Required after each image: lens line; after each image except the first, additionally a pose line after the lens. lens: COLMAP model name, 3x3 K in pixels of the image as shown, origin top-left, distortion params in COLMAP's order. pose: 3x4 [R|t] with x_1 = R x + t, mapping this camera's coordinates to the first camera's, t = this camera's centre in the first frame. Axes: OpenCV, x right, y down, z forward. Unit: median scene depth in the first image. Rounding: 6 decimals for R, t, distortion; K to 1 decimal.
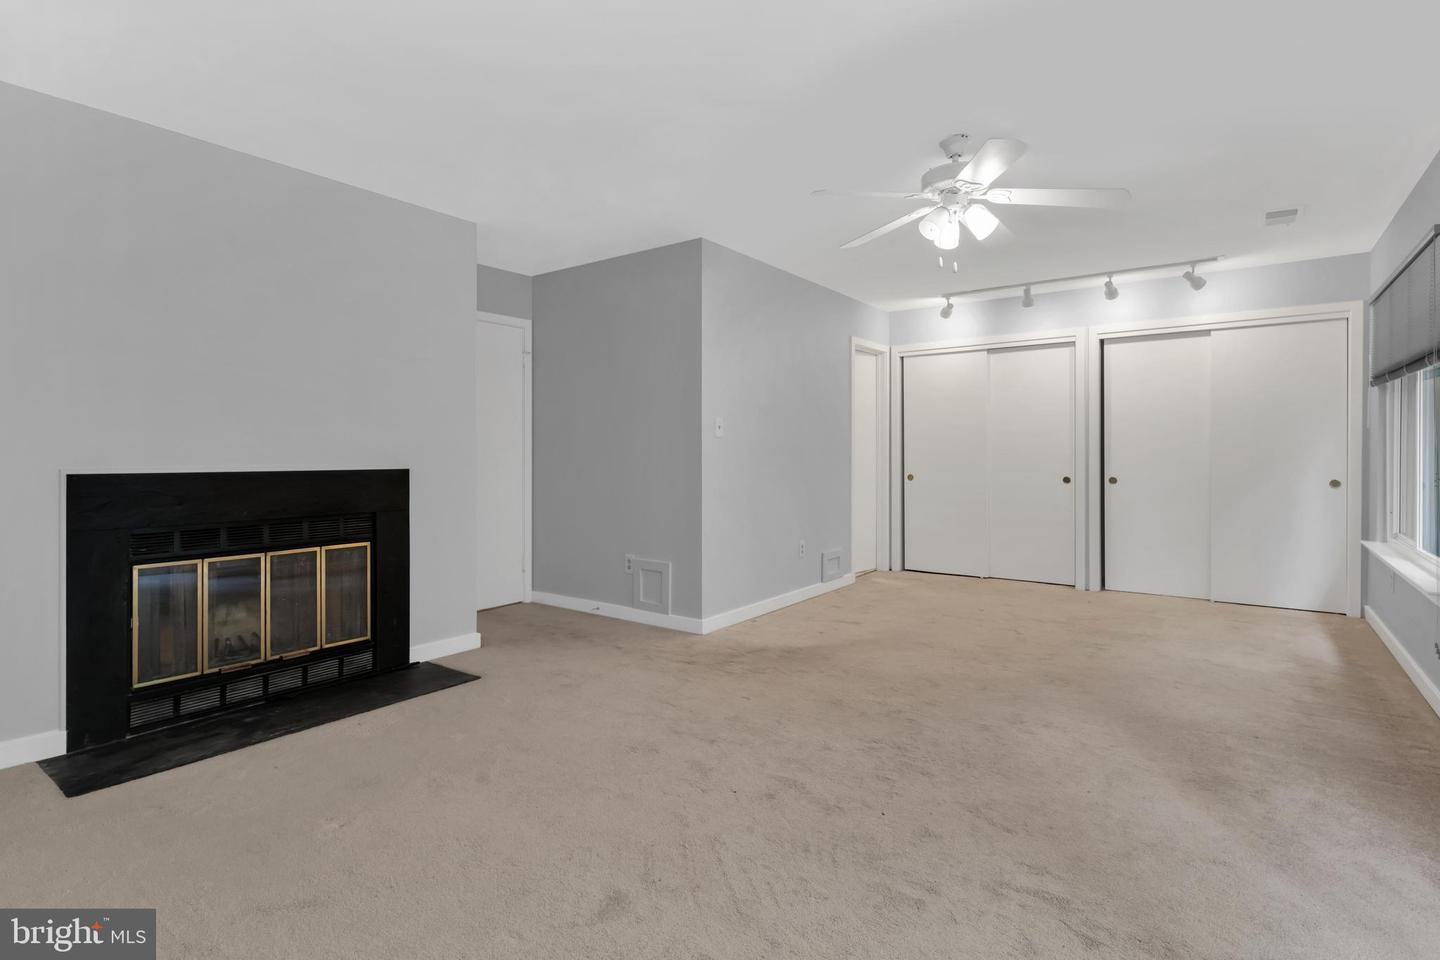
lens RADIAL K [[698.6, 0, 715.9], [0, 698.6, 450.5], [0, 0, 1]] dist [0.001103, 0.001520]
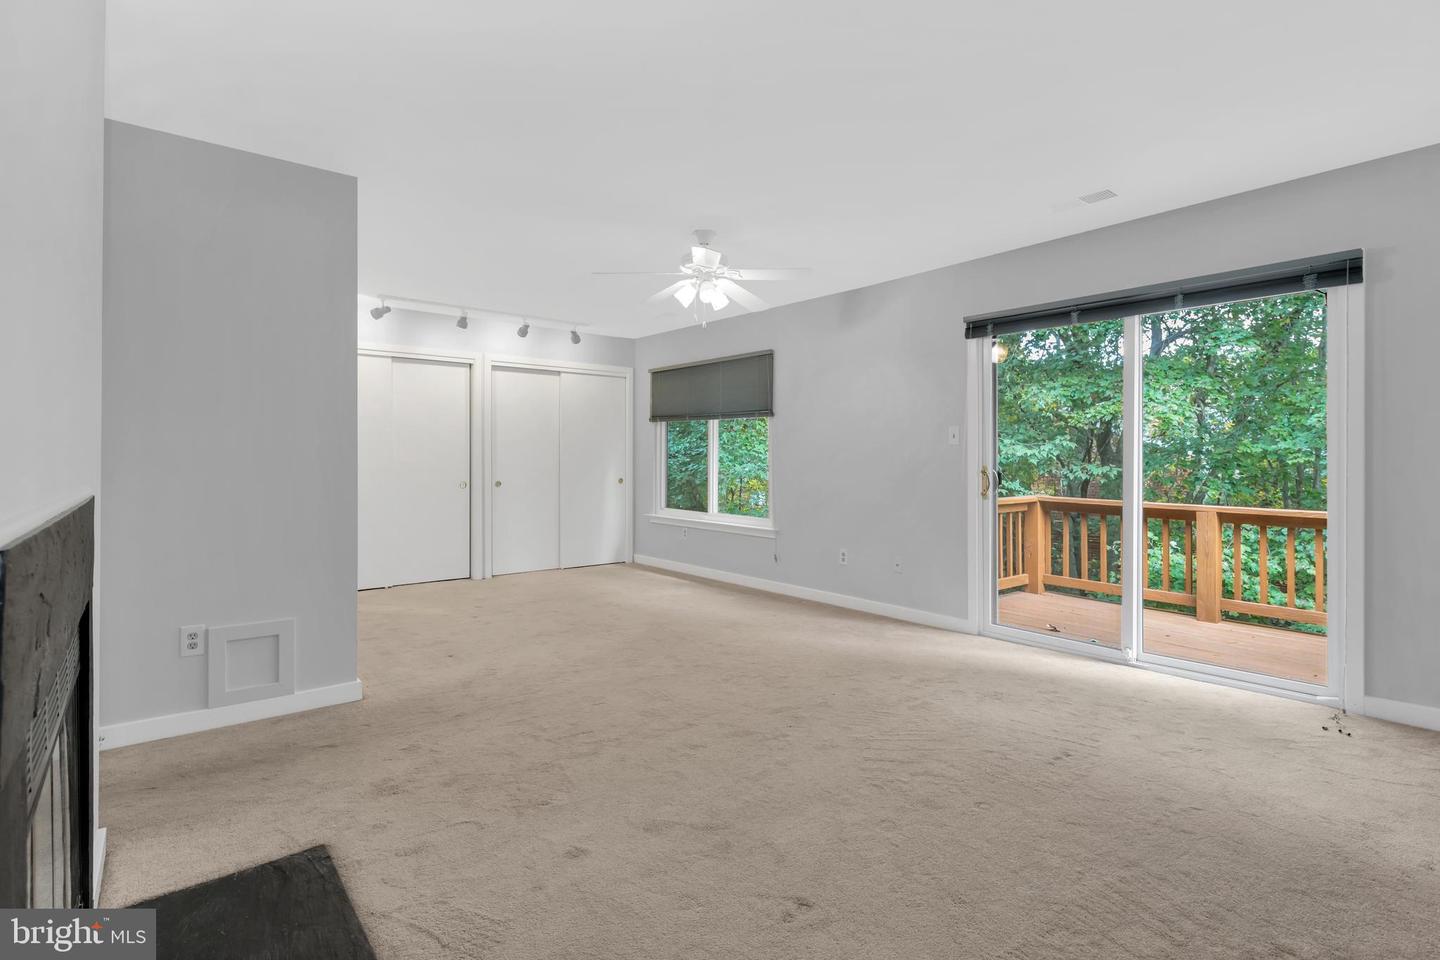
lens RADIAL K [[698.6, 0, 720.6], [0, 698.6, 465.2], [0, 0, 1]] dist [0.001103, 0.001520]
pose [[0.240877, -0.003175, 0.970551, -0.659642], [-0.003548, 0.999985, 0.004152, 0.005562], [-0.970549, -0.004444, 0.240862, 0.440165]]
